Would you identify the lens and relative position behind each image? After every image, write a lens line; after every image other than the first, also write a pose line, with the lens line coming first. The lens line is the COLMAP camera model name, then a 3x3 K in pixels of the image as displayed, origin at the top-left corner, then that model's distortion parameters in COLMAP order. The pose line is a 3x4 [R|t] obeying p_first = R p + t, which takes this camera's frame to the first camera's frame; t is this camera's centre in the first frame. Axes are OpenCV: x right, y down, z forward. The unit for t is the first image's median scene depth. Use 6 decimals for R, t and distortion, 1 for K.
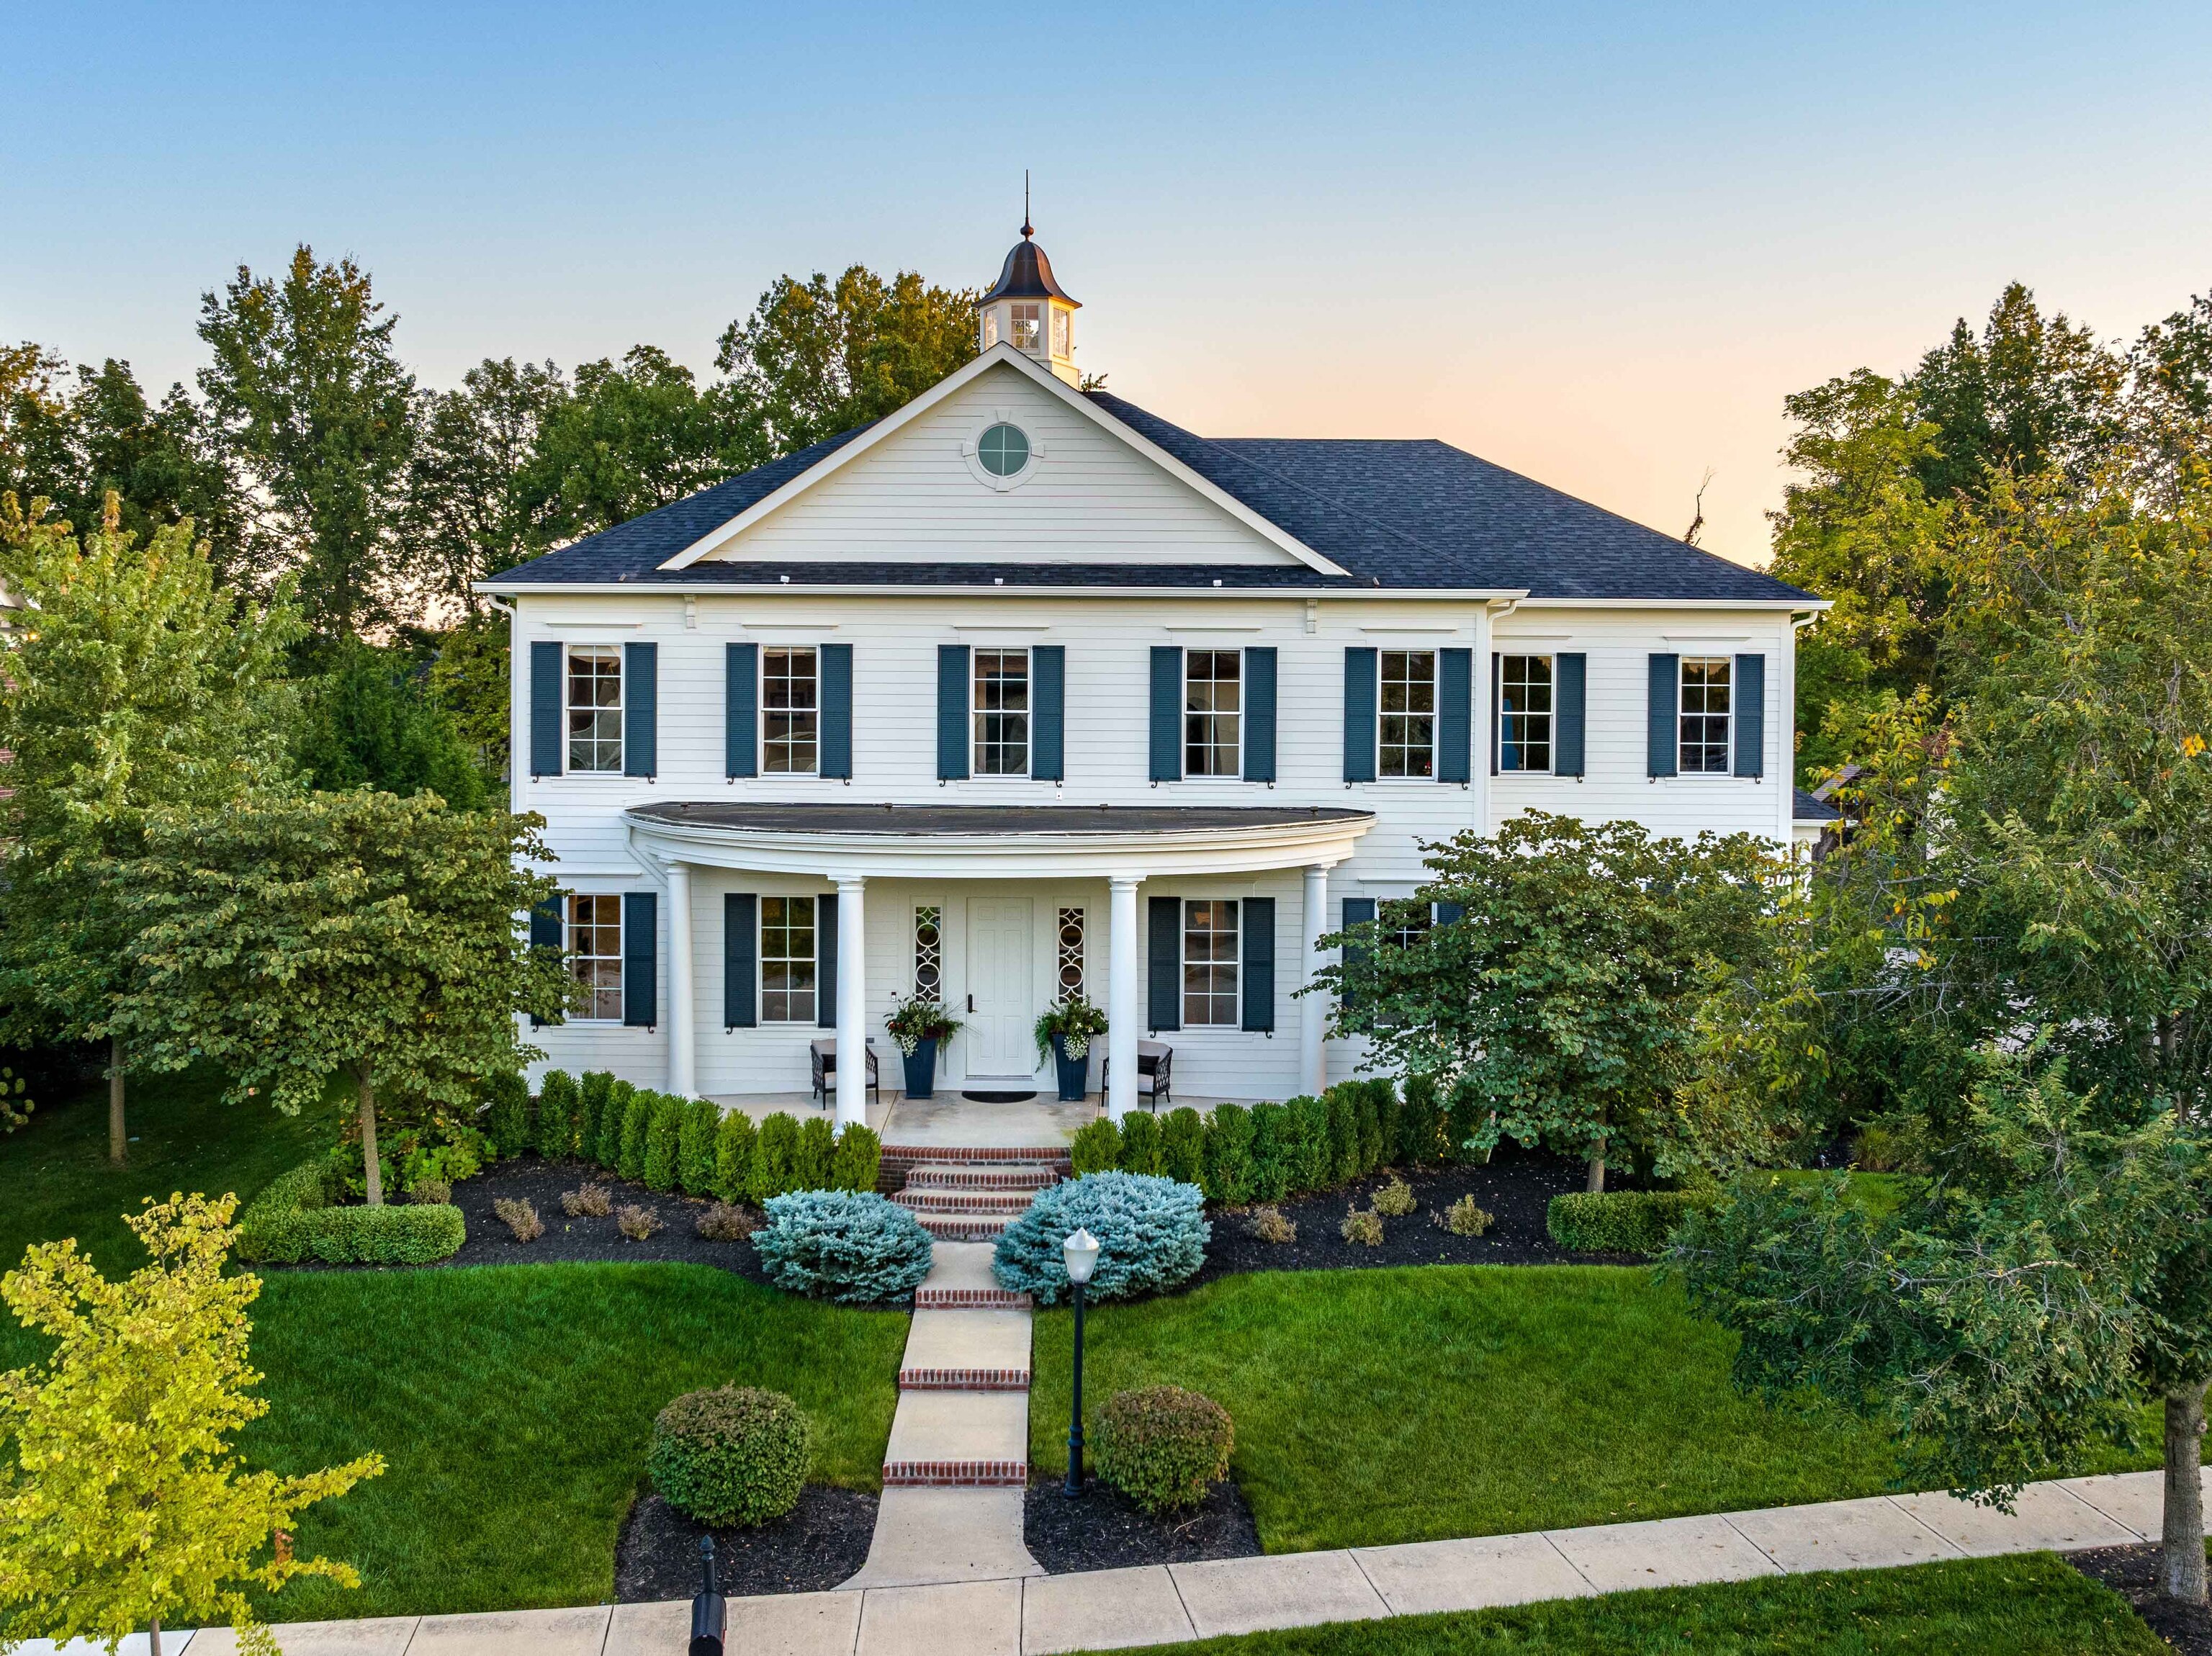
lens RADIAL K [[1548.0, 0, 1160.5], [0, 1548.0, 668.3], [0, 0, 1]] dist [-0.022069, 0.000169]
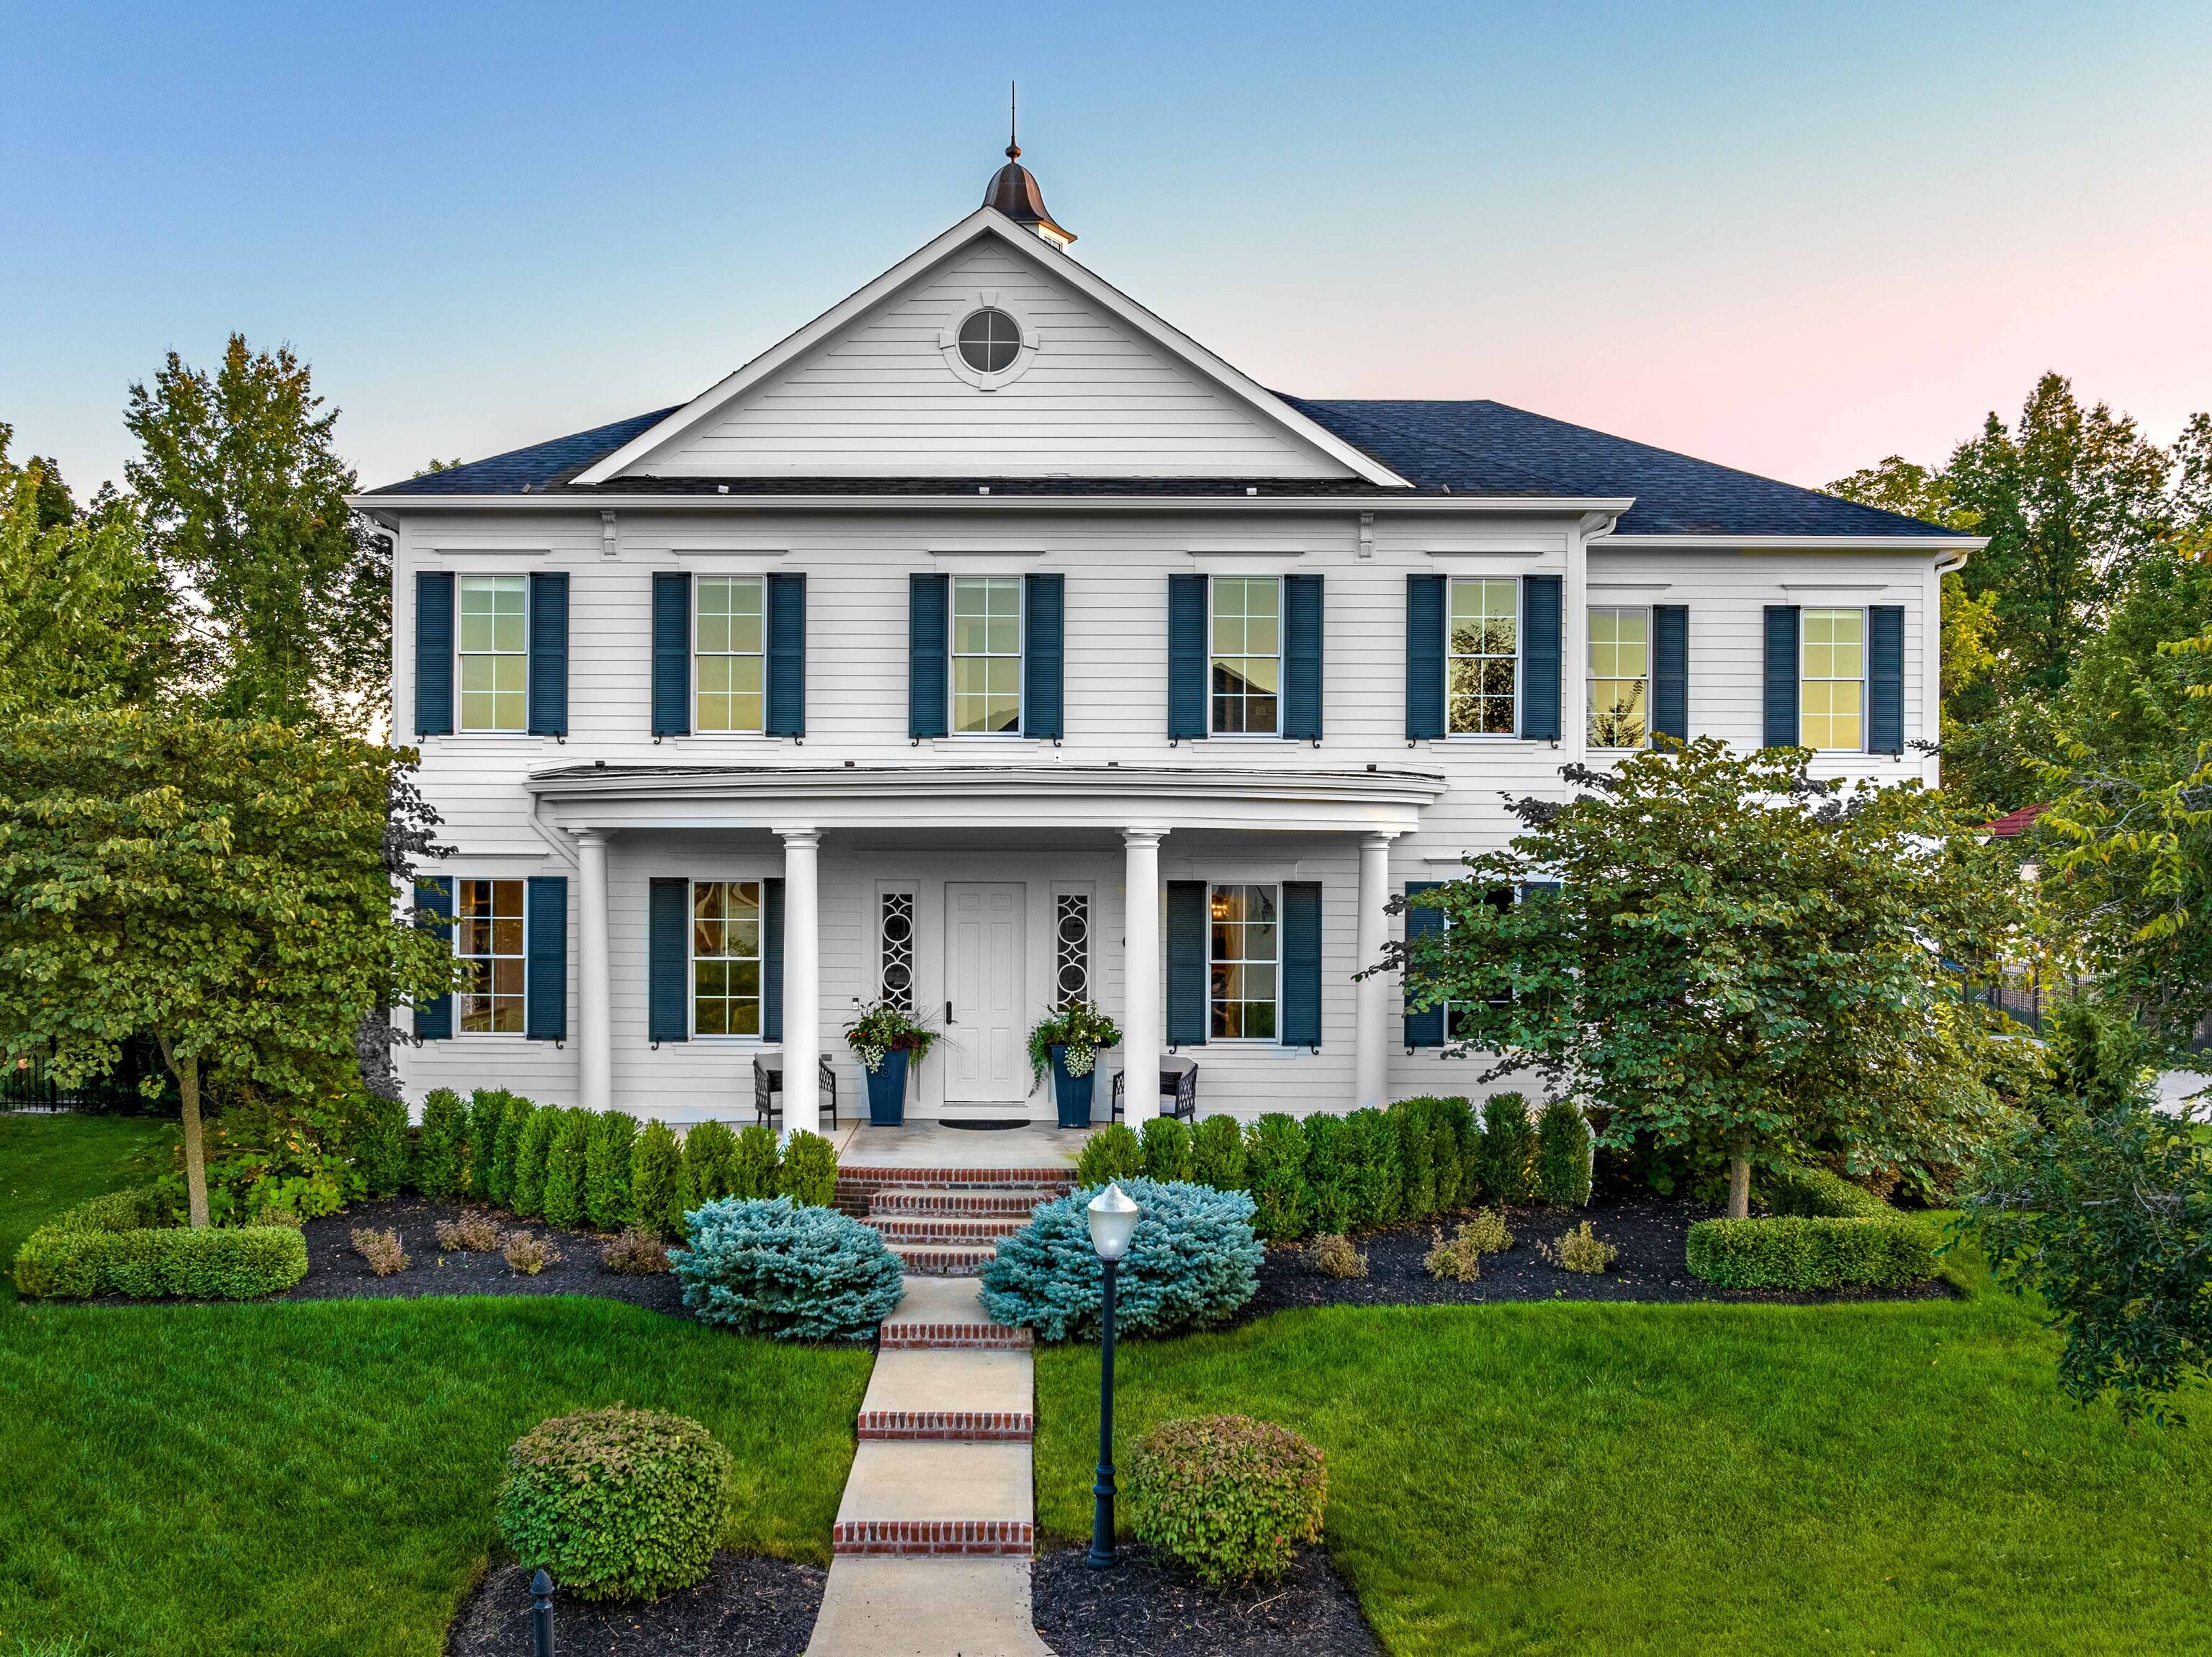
lens RADIAL K [[1548.1, 0, 1114.9], [0, 1548.1, 838.5], [0, 0, 1]] dist [-0.022069, 0.000169]
pose [[0.999952, -0.001607, -0.009712, -0.030007], [0.001514, 0.999953, -0.009603, 0.146828], [0.009726, 0.009588, 0.999907, 0.201031]]
